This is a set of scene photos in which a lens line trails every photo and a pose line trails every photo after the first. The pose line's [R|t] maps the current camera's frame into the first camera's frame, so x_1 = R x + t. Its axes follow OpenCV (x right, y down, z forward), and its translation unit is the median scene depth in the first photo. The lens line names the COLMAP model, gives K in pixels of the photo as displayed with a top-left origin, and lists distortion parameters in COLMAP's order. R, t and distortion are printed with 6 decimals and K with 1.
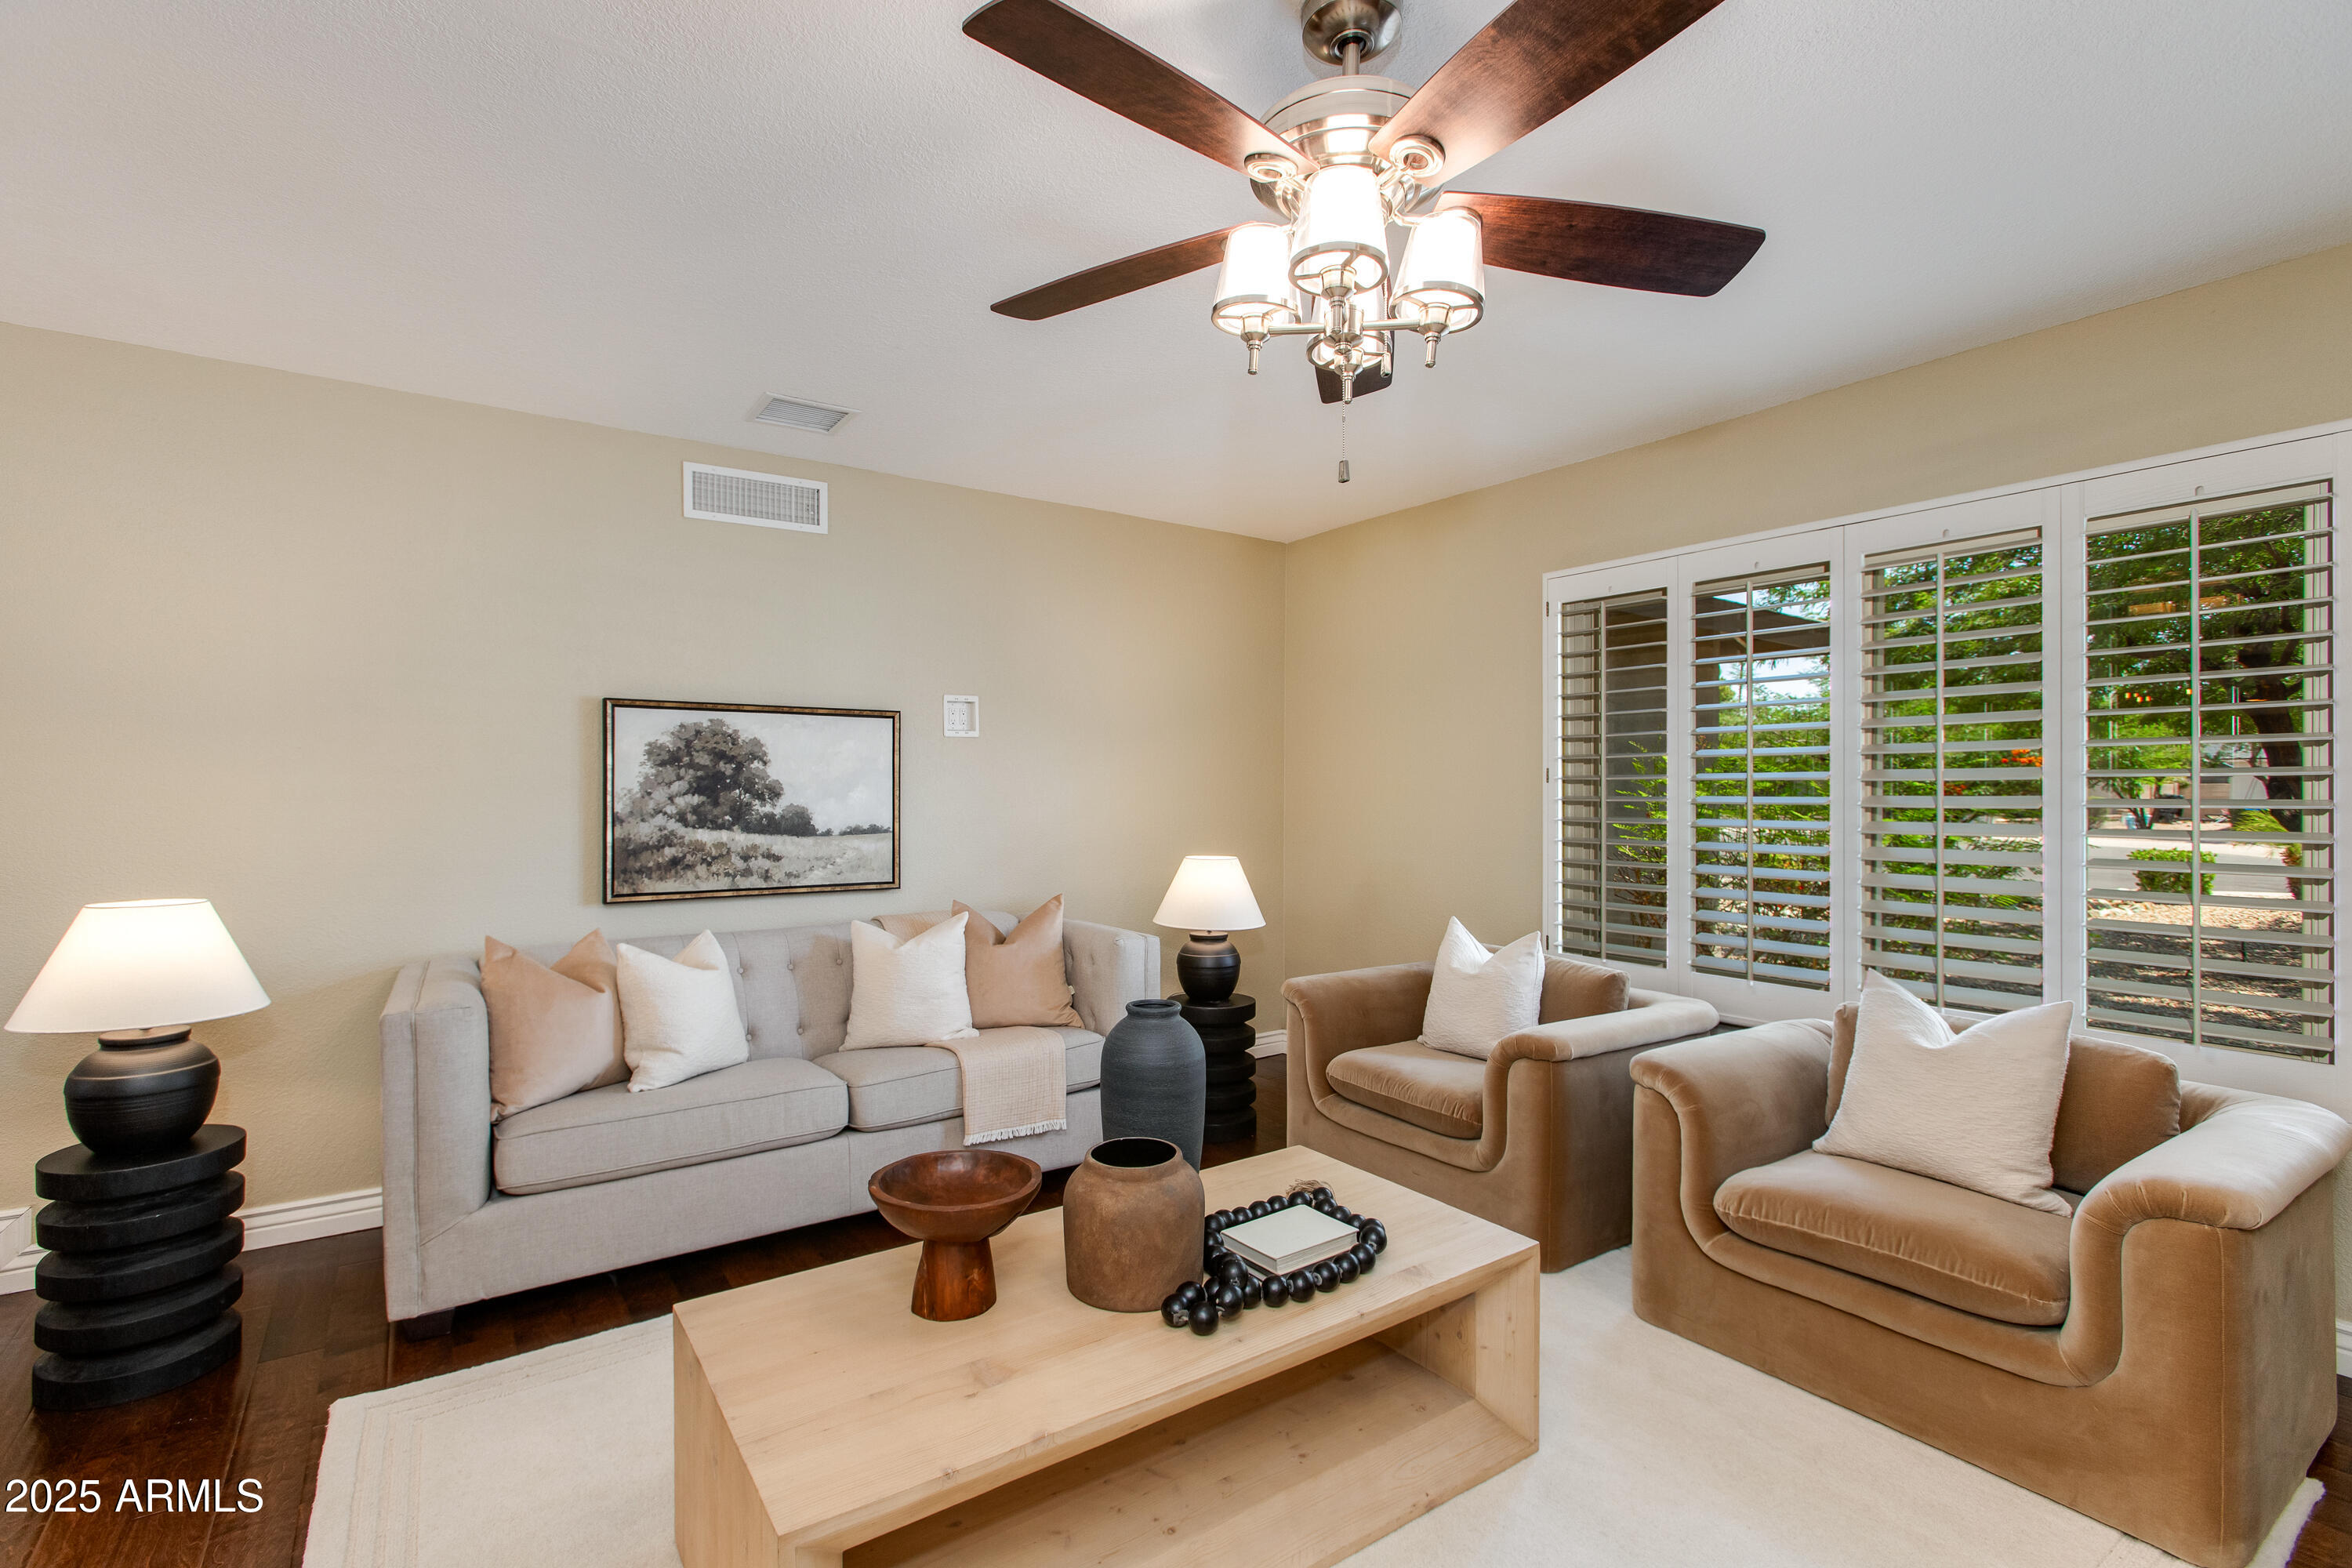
lens RADIAL K [[1080.6, 0, 1150.4], [0, 1080.6, 795.8], [0, 0, 1]] dist [-0.000214, -0.000236]
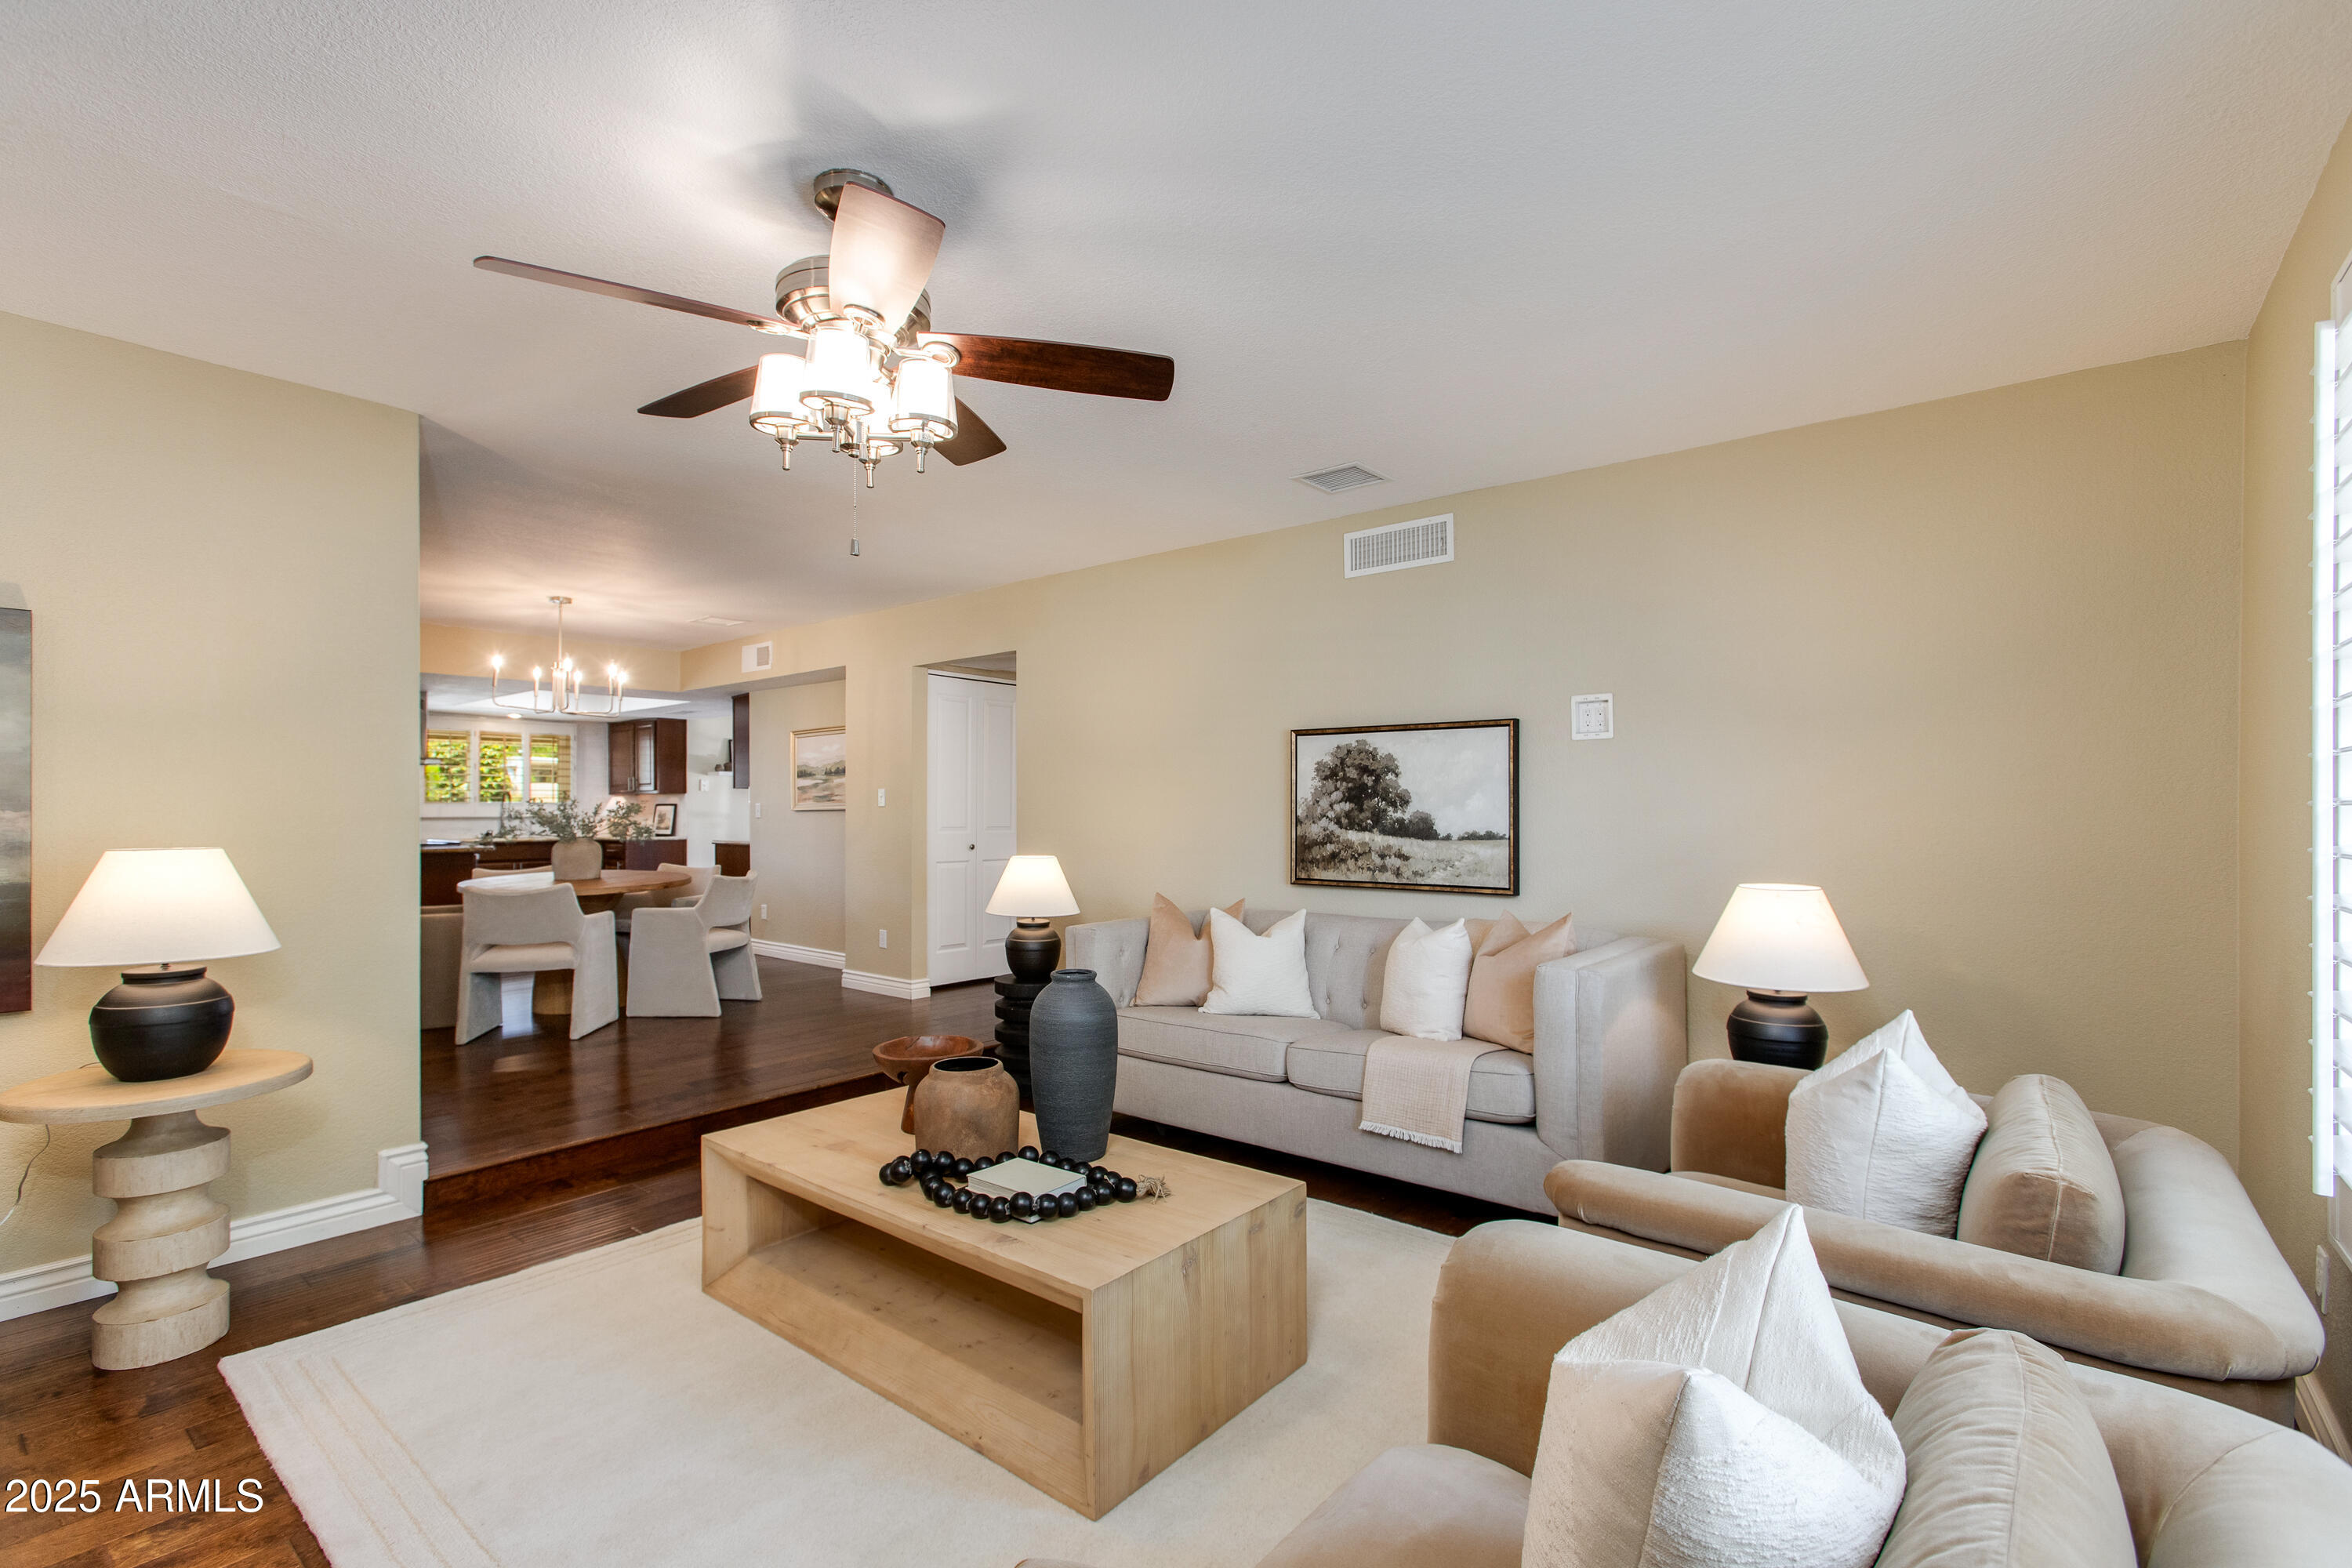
lens RADIAL K [[1080.6, 0, 1150.4], [0, 1080.6, 795.8], [0, 0, 1]] dist [-0.000214, -0.000236]
pose [[0.284273, -0.008413, -0.958706, 0.687230], [-0.001157, 0.999958, -0.009118, 0.002979], [0.958743, 0.003701, 0.284251, 0.429919]]
